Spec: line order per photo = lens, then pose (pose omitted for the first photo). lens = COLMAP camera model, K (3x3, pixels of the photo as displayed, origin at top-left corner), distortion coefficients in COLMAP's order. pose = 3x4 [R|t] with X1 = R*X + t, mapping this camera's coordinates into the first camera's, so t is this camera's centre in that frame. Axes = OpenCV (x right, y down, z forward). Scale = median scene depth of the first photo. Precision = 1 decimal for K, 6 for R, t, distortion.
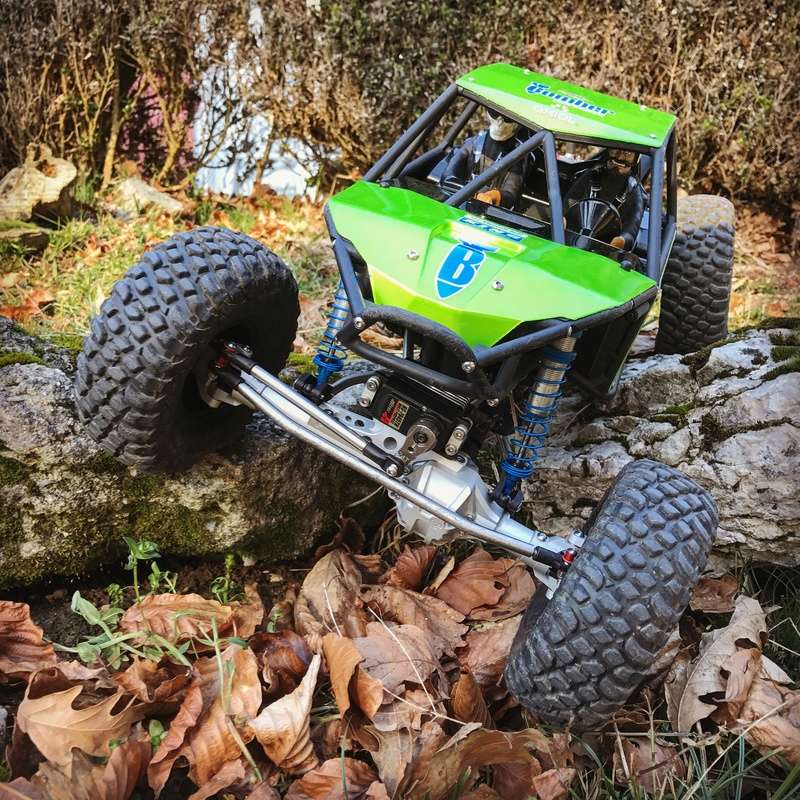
lens RADIAL K [[911.1, 0, 384.9], [0, 911.1, 401.8], [0, 0, 1]] dist [-0.007403, 0.035112]
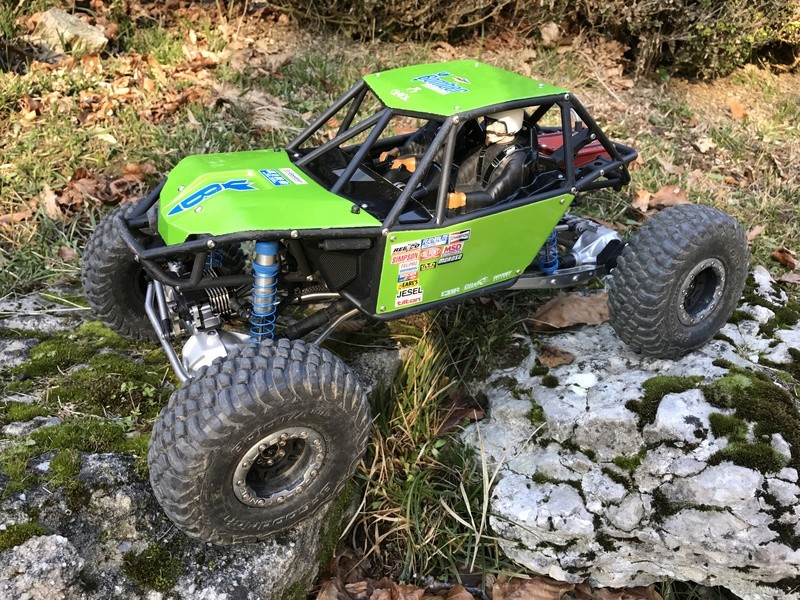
lens RADIAL K [[687.4, 0, 400.0], [0, 687.4, 300.0], [0, 0, 1]] dist [0.005608, 0.003170]
pose [[0.984940, -0.051468, 0.165057, -0.034583], [0.000248, 0.955085, 0.296333, -0.159755], [-0.172895, -0.291829, 0.940714, 0.100113]]
